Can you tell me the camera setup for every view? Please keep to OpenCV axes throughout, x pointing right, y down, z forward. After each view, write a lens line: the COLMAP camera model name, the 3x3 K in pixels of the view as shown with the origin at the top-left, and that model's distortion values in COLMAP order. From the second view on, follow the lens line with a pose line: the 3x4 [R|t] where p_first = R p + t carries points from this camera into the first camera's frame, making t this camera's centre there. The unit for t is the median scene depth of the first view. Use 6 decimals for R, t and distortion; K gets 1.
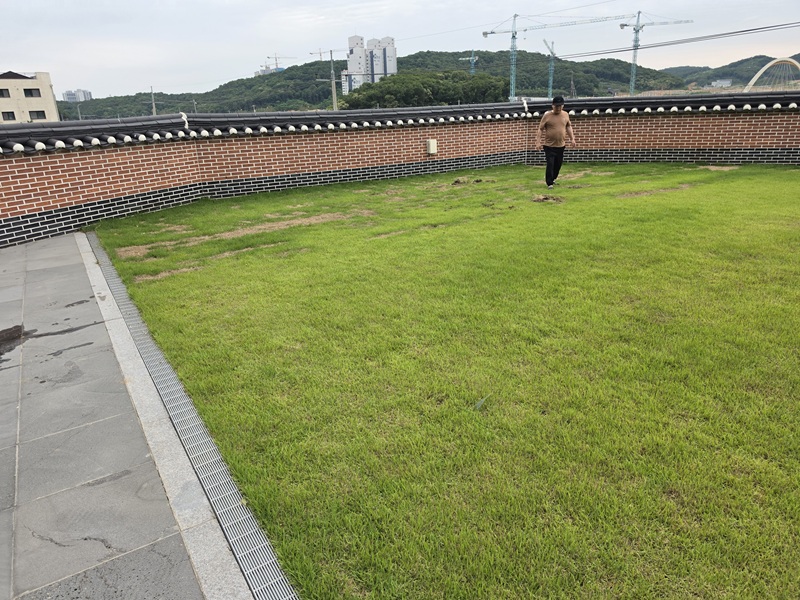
lens RADIAL K [[554.1, 0, 400.0], [0, 554.1, 300.0], [0, 0, 1]] dist [0.099145, -0.118094]
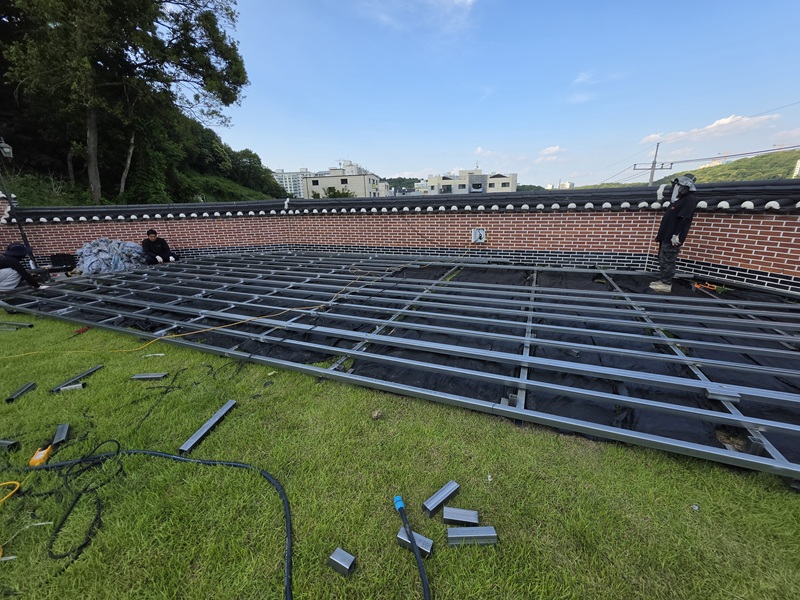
lens RADIAL K [[324.3, 0, 399.7], [0, 324.3, 287.6], [0, 0, 1]] dist [0.000985, 0.000165]
pose [[0.565276, 0.230959, -0.791909, 0.511636], [-0.263857, 0.960193, 0.091694, -0.240313], [0.781564, 0.157119, 0.603715, 0.682677]]
